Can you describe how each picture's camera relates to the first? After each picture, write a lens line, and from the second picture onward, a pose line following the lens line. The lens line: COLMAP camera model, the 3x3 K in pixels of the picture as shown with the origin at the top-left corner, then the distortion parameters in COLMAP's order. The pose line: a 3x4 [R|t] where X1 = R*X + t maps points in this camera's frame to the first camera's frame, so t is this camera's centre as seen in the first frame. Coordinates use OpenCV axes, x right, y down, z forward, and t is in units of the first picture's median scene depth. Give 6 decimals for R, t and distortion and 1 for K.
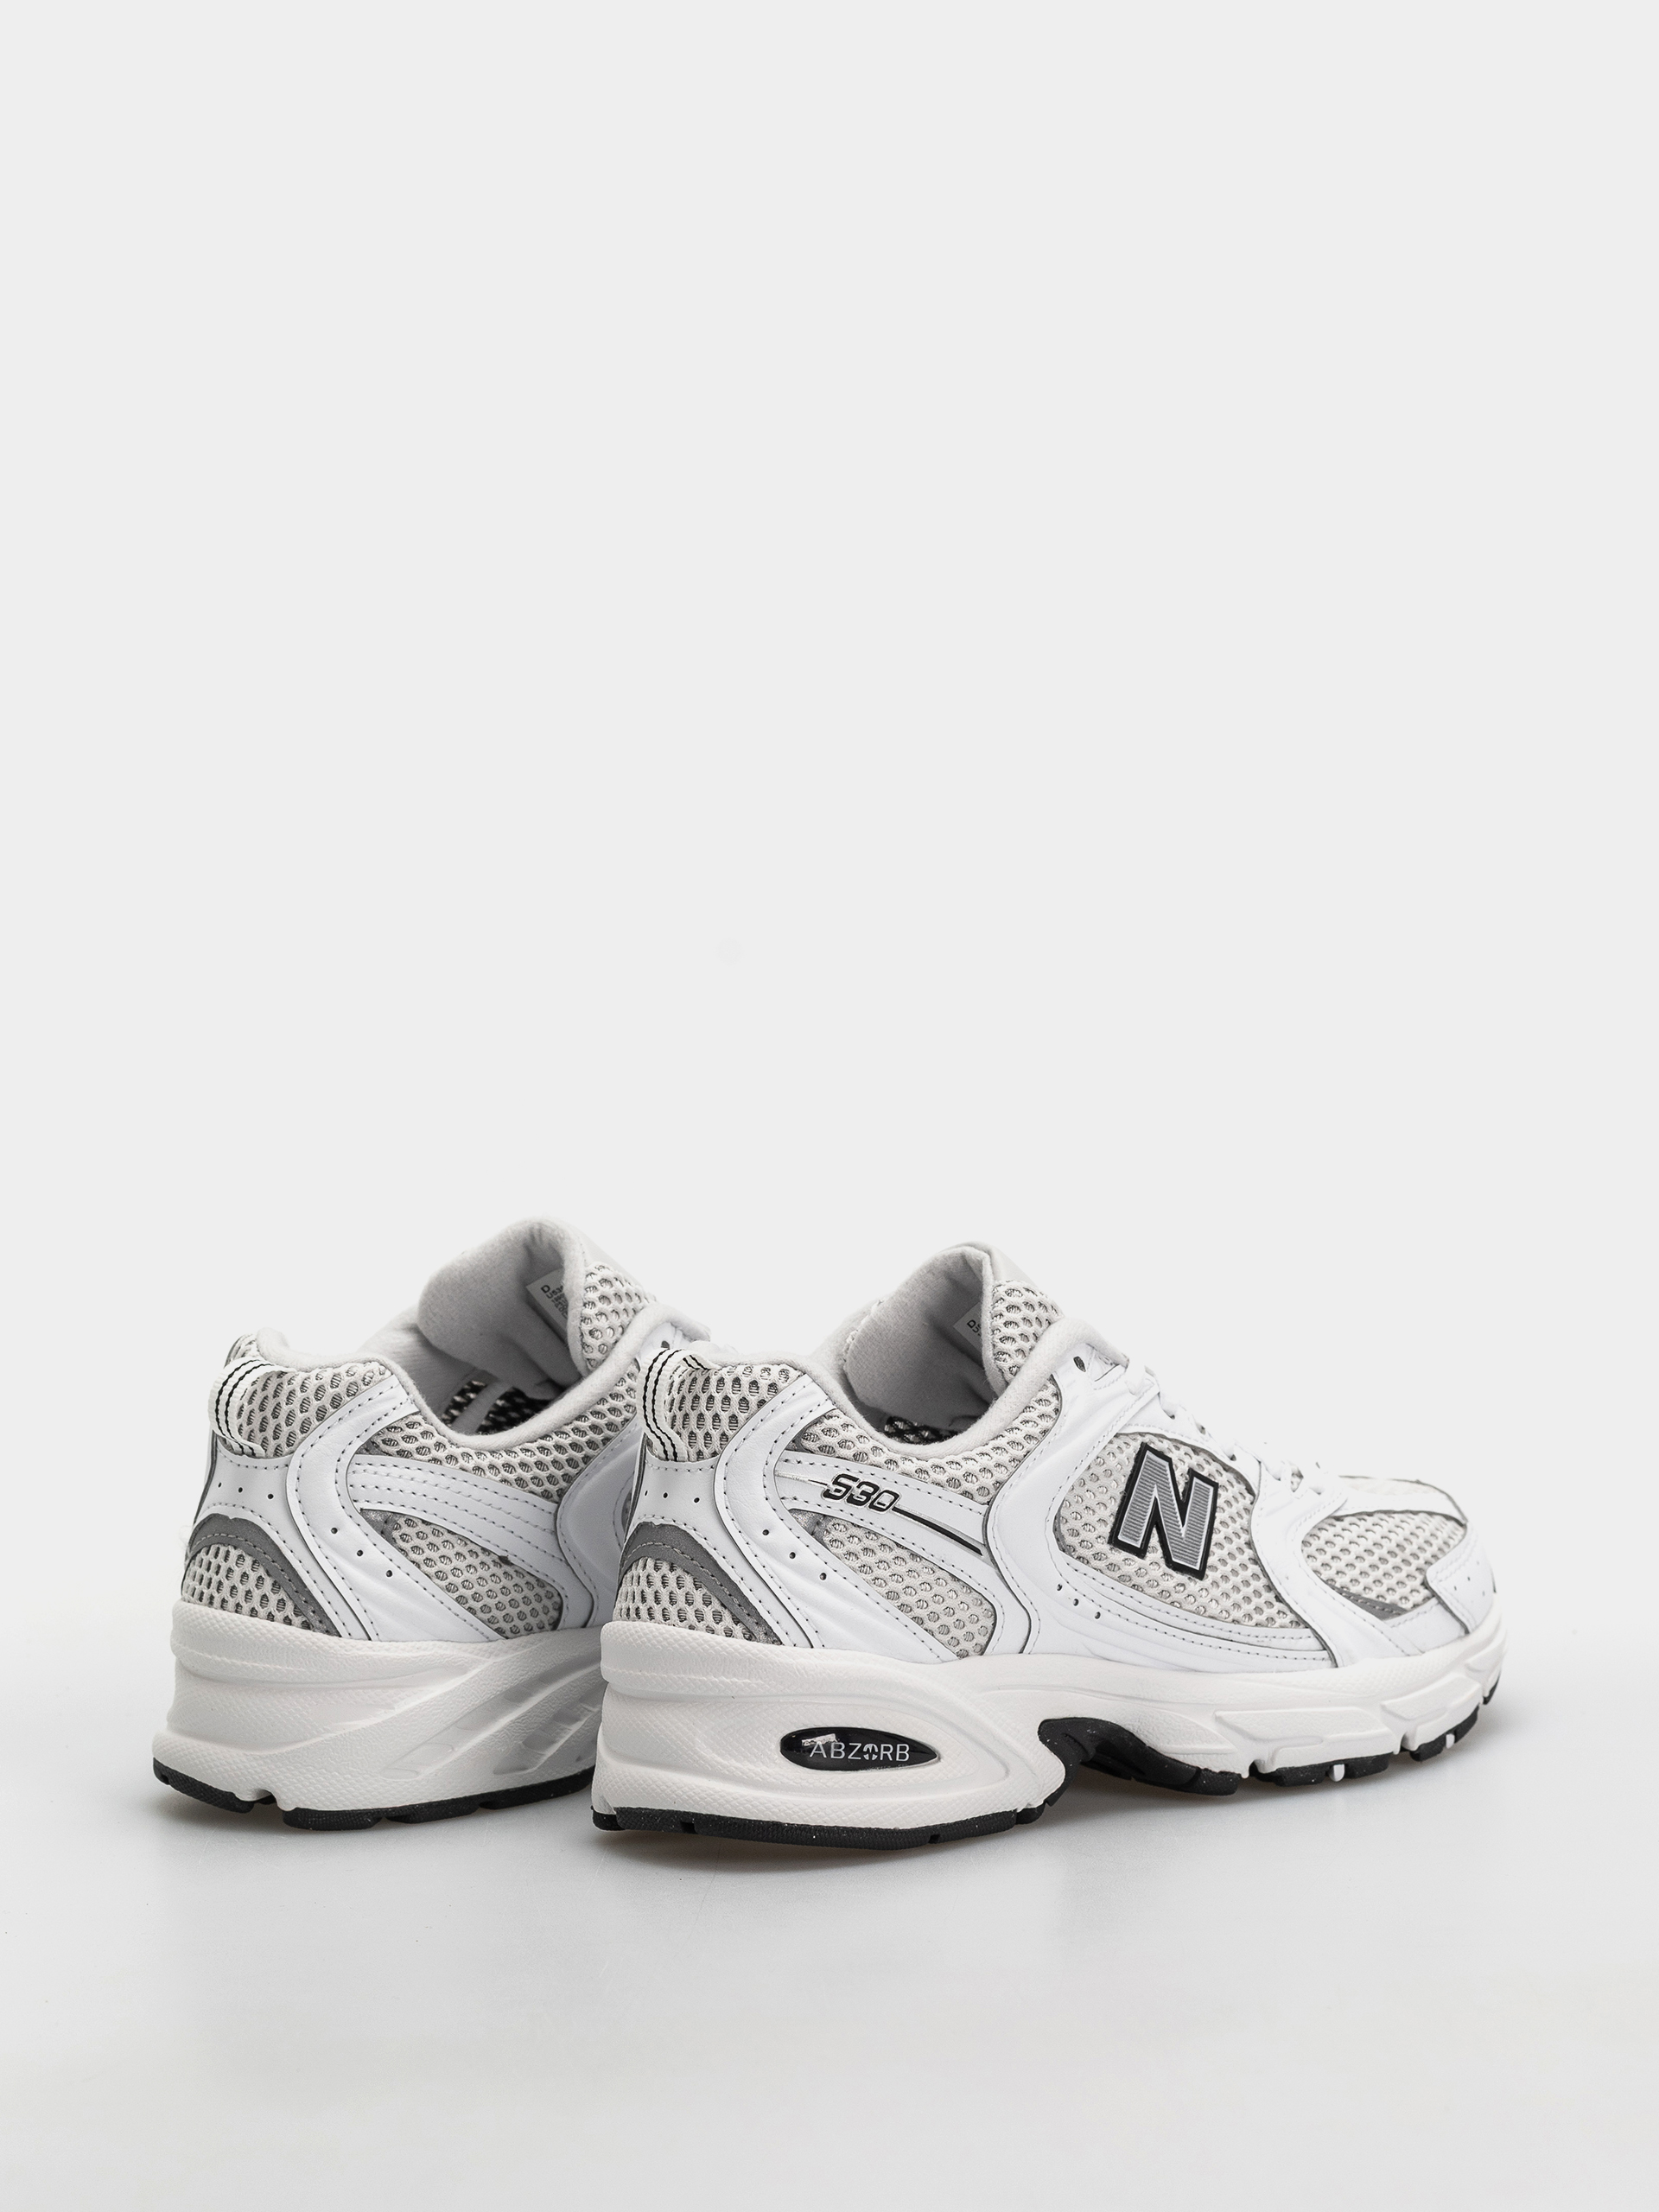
lens RADIAL K [[7024.7, 0, 829.5], [0, 7024.7, 1106.0], [0, 0, 1]] dist [0.041778, 1.232800]
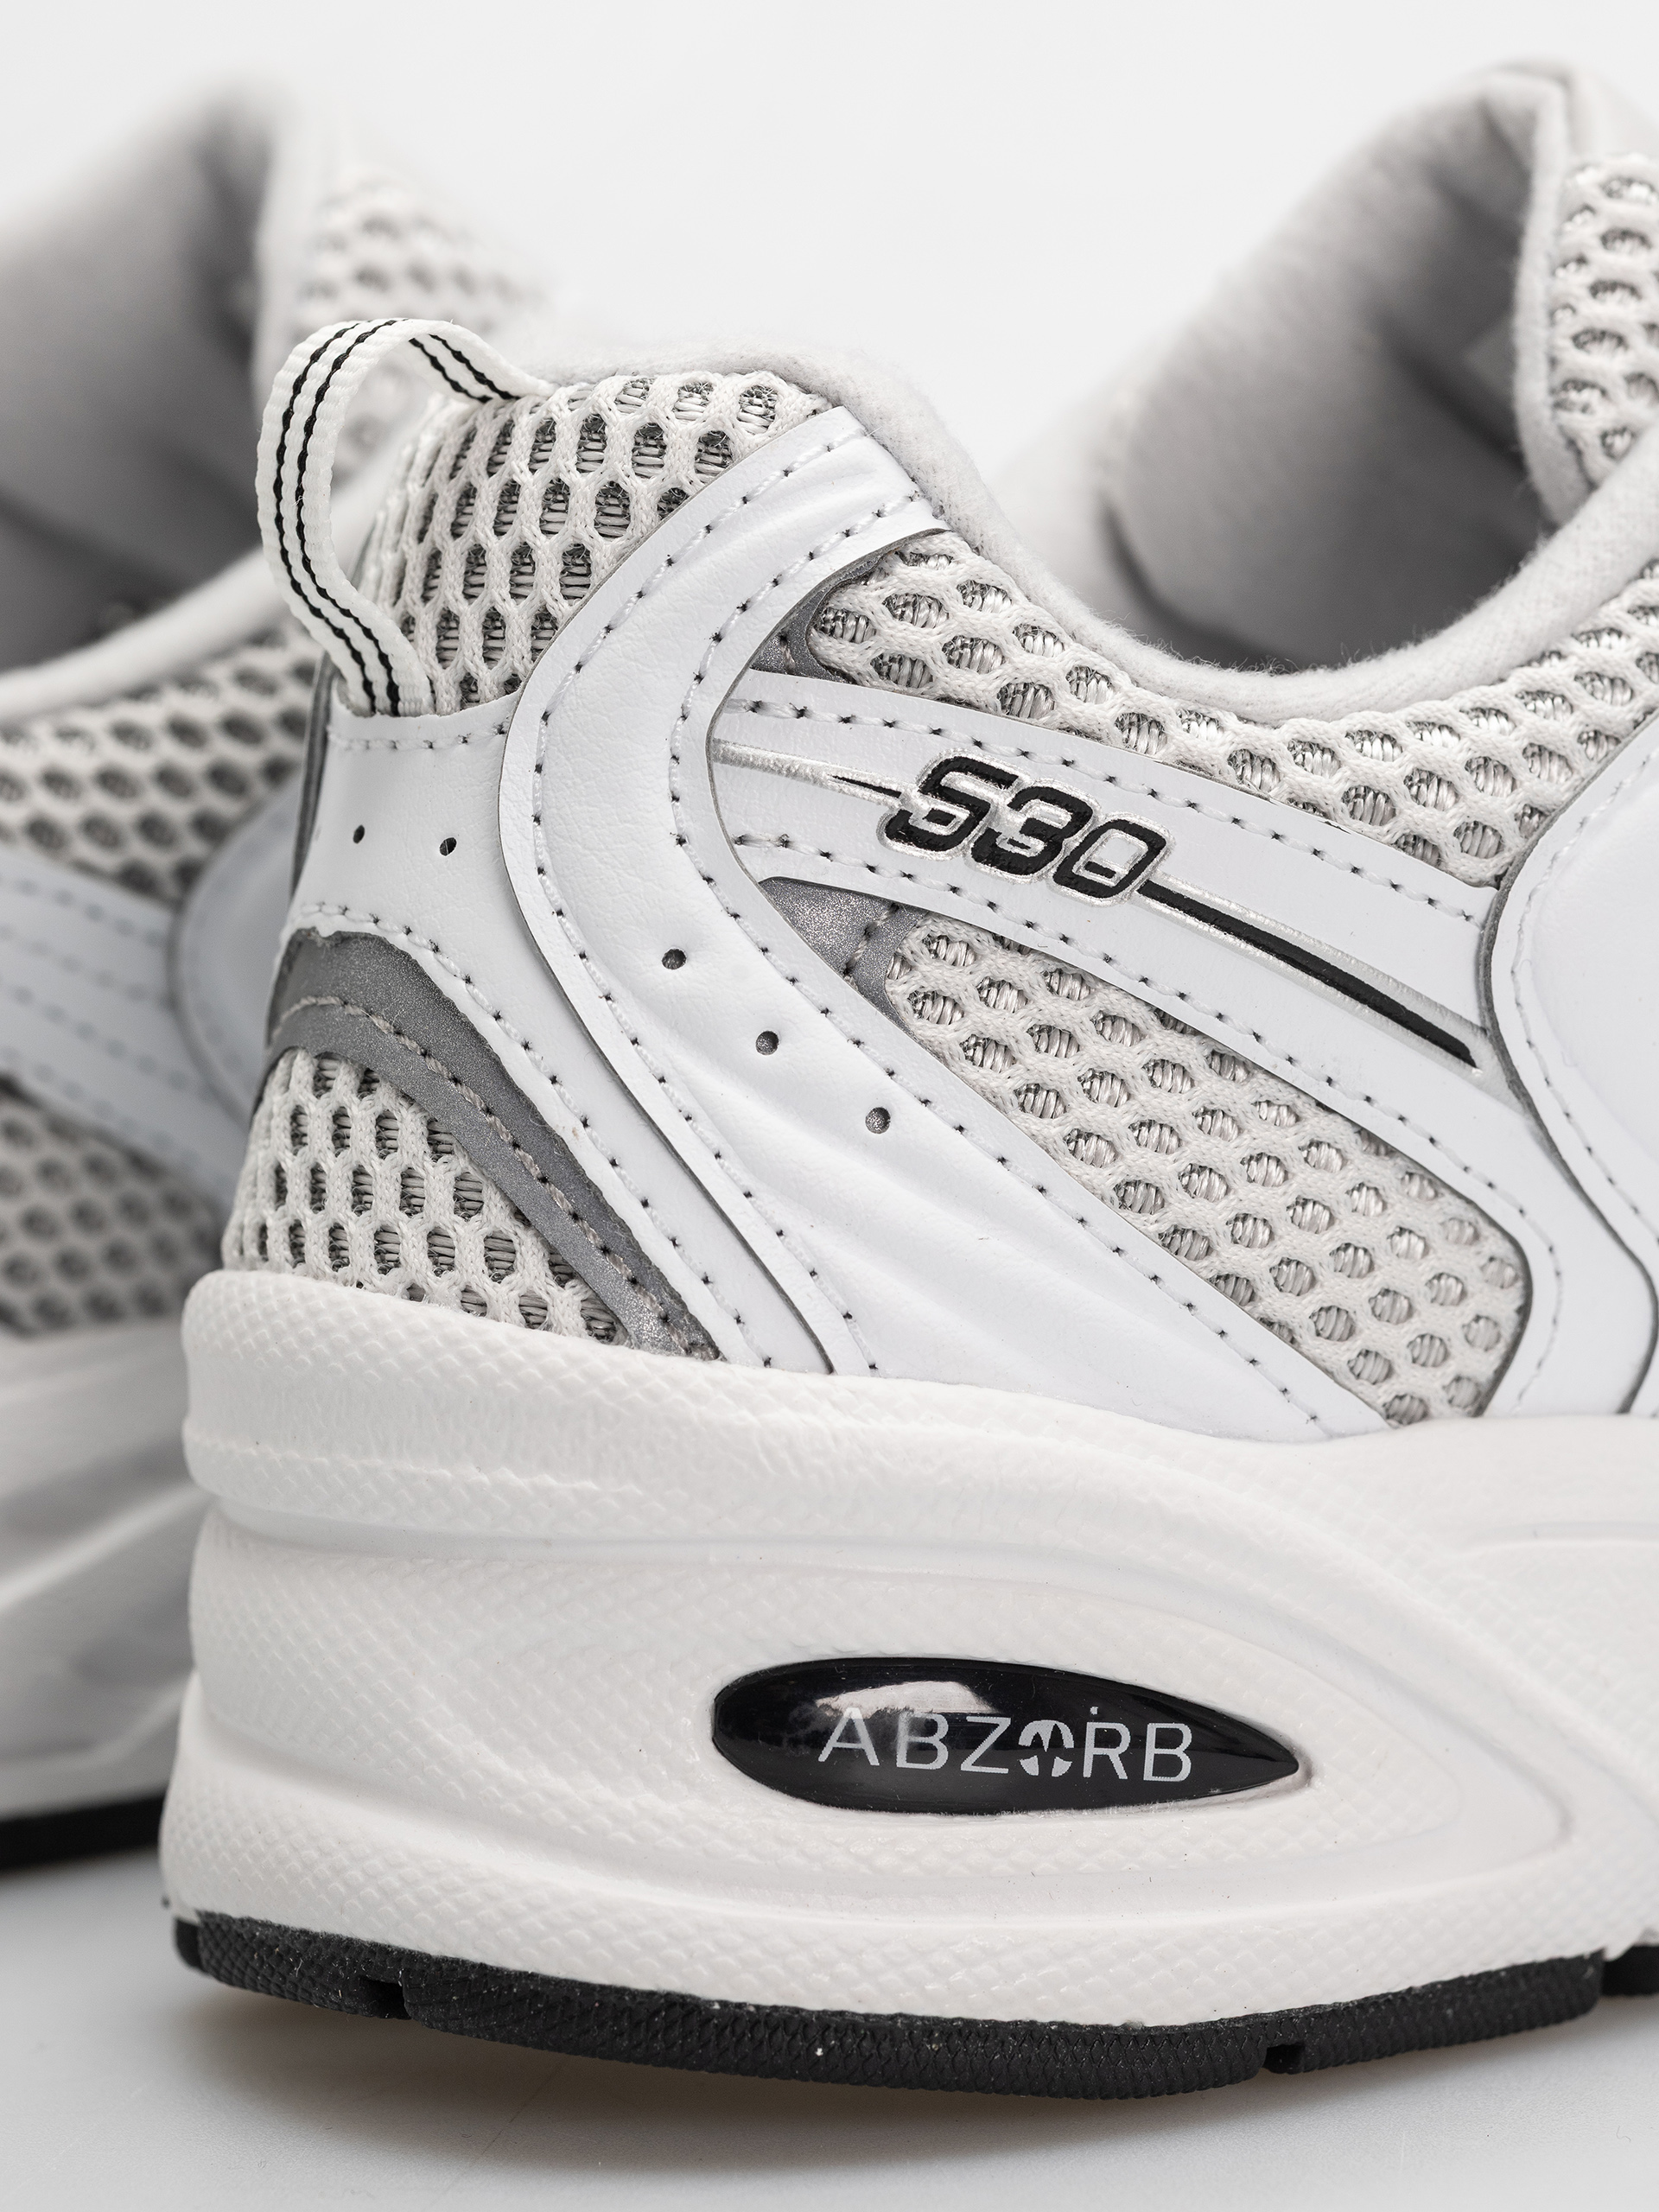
lens RADIAL K [[7024.7, 0, 829.5], [0, 7024.7, 1106.0], [0, 0, 1]] dist [0.041778, 1.232800]
pose [[0.986989, 0.015215, -0.160068, 0.041844], [-0.010900, 0.999554, 0.027801, 0.058407], [0.160419, -0.025694, 0.986714, 0.720623]]
